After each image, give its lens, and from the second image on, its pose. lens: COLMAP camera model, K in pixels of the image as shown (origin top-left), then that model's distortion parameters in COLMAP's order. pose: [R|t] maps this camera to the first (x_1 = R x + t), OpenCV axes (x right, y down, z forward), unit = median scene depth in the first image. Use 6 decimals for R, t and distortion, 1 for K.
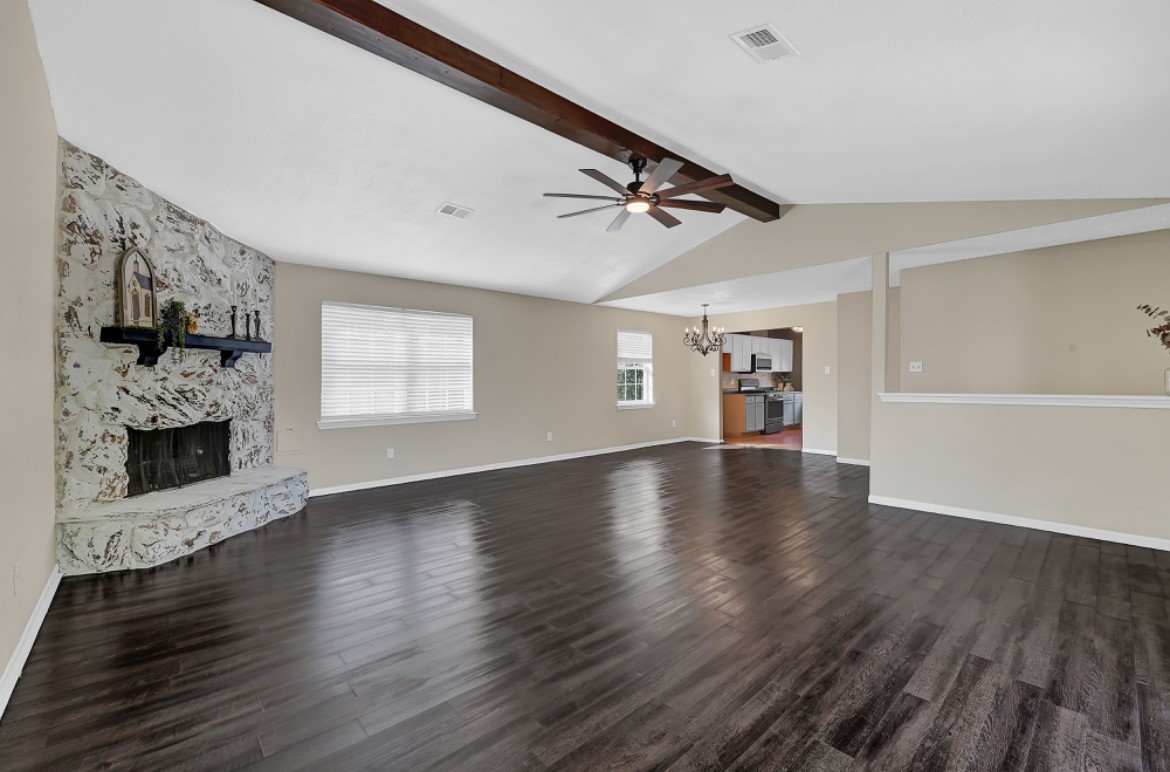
lens RADIAL K [[482.3, 0, 578.7], [0, 482.3, 382.6], [0, 0, 1]] dist [-0.000304, -0.000098]
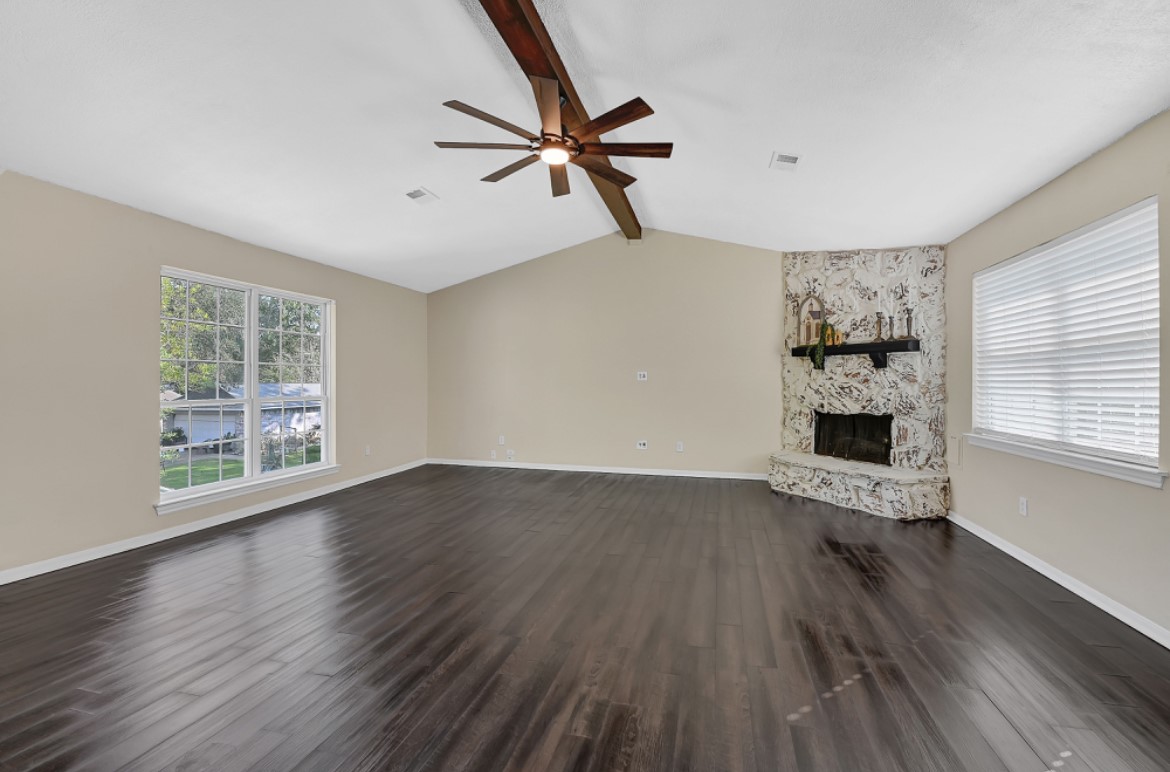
lens RADIAL K [[482.3, 0, 585.8], [0, 482.3, 388.2], [0, 0, 1]] dist [-0.000304, -0.000098]
pose [[-0.824423, 0.001724, -0.565971, 0.515339], [-0.010682, 0.999770, 0.018606, 0.002269], [0.565873, 0.021385, -0.824215, 1.680628]]
